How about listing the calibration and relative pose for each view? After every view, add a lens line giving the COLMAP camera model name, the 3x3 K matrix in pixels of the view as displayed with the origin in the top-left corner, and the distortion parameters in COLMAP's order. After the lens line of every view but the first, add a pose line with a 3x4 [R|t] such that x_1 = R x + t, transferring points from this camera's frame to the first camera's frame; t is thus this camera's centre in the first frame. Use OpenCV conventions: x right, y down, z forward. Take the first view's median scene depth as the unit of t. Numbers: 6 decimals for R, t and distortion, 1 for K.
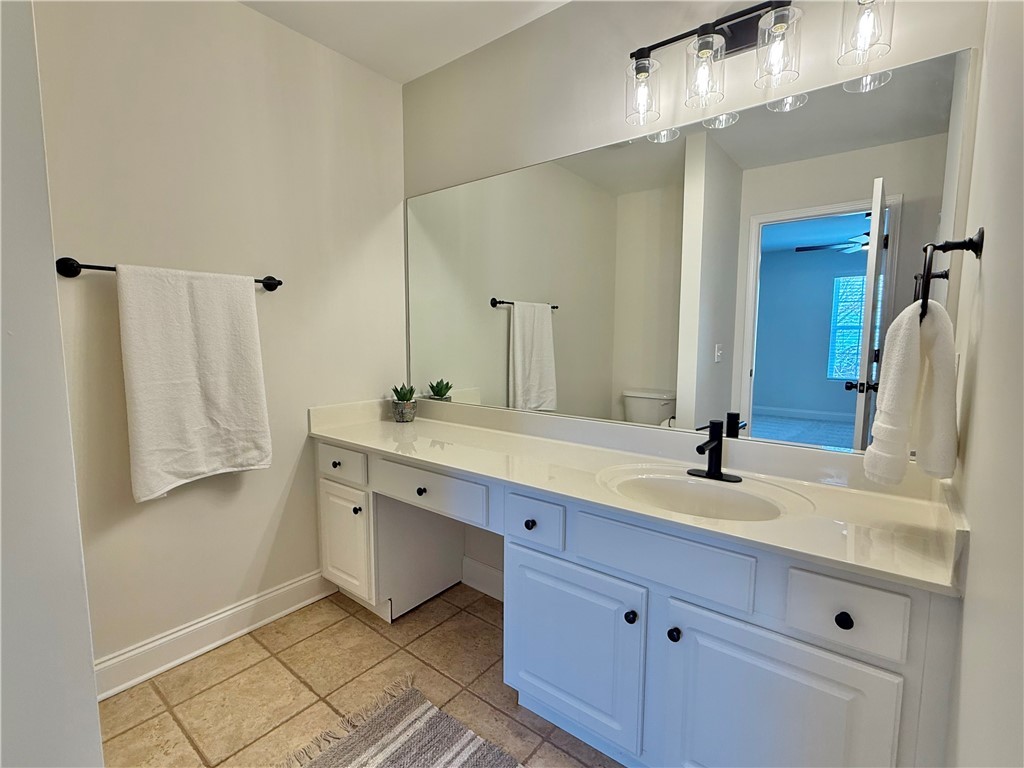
lens RADIAL K [[482.7, 0, 512.0], [0, 482.7, 384.0], [0, 0, 1]] dist [0.000265, 0.000319]
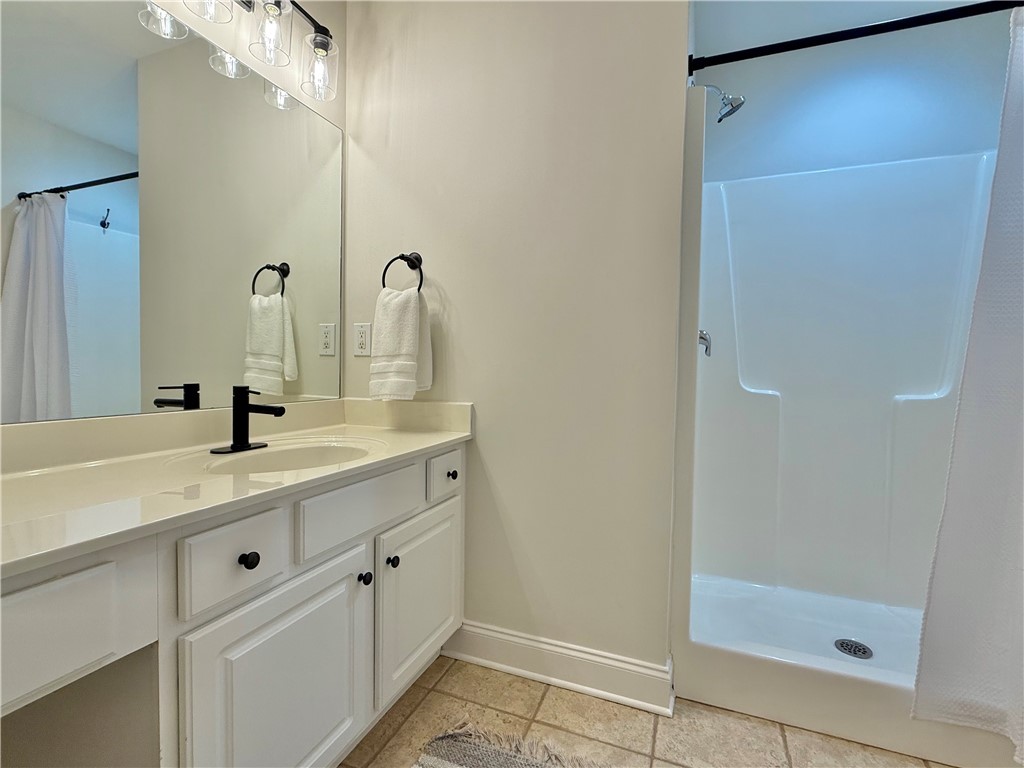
lens RADIAL K [[482.7, 0, 512.0], [0, 482.7, 384.0], [0, 0, 1]] dist [0.000265, 0.000319]
pose [[-0.291803, -0.042408, 0.955538, -0.589360], [0.081938, 0.994236, 0.069148, 0.051059], [-0.952962, 0.098473, -0.286646, 0.784335]]
